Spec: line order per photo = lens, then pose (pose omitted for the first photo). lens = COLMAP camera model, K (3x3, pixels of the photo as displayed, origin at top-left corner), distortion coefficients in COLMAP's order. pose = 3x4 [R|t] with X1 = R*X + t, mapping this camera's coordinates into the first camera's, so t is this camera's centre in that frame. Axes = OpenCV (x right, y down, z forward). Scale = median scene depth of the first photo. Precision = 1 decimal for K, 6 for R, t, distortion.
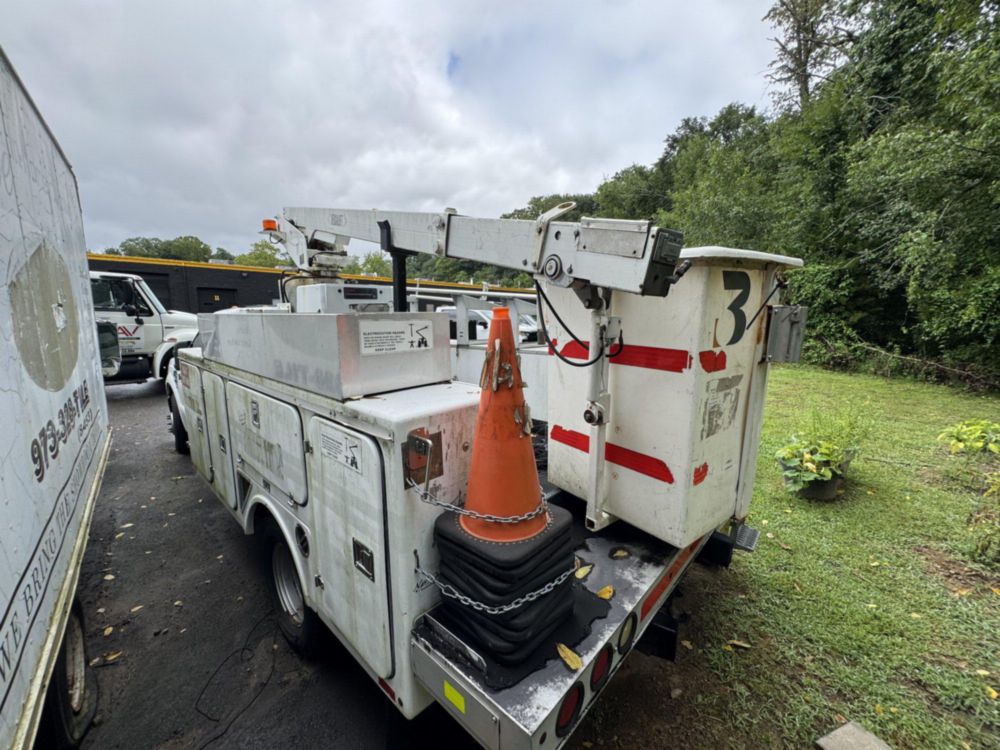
lens RADIAL K [[400.7, 0, 500.9], [0, 400.7, 374.1], [0, 0, 1]] dist [-0.002448, -0.000505]
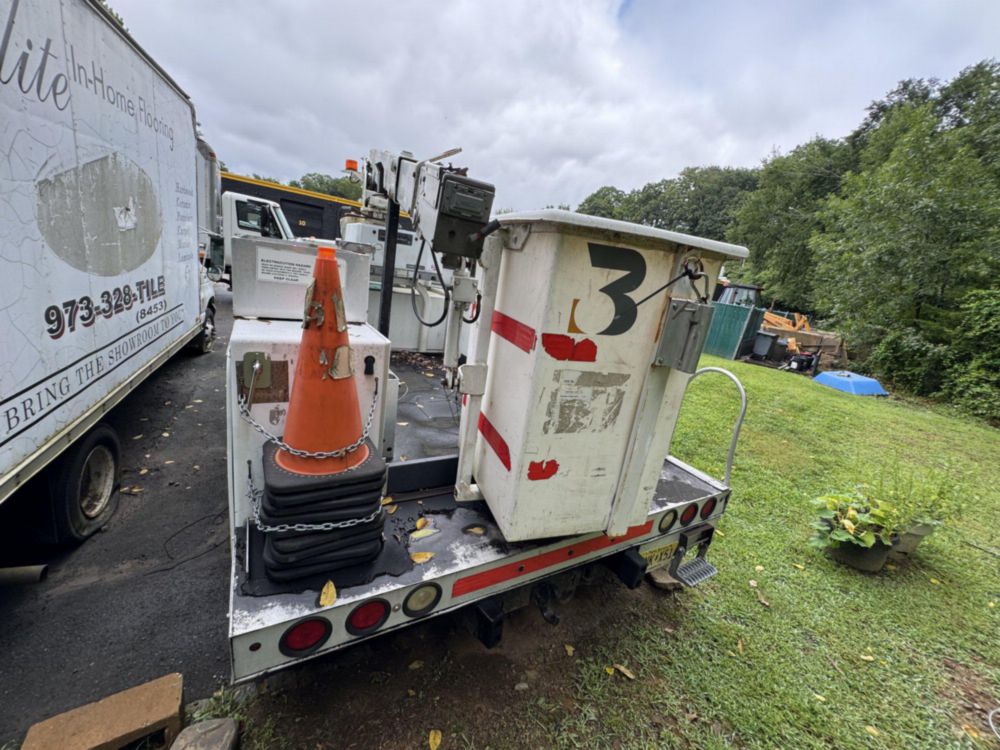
lens RADIAL K [[401.0, 0, 498.2], [0, 401.0, 373.8], [0, 0, 1]] dist [-0.003903, 0.000255]
pose [[0.944959, 0.213887, -0.247599, 0.239900], [-0.193747, 0.975595, 0.103328, -0.015022], [0.263656, -0.049669, 0.963337, 0.047042]]
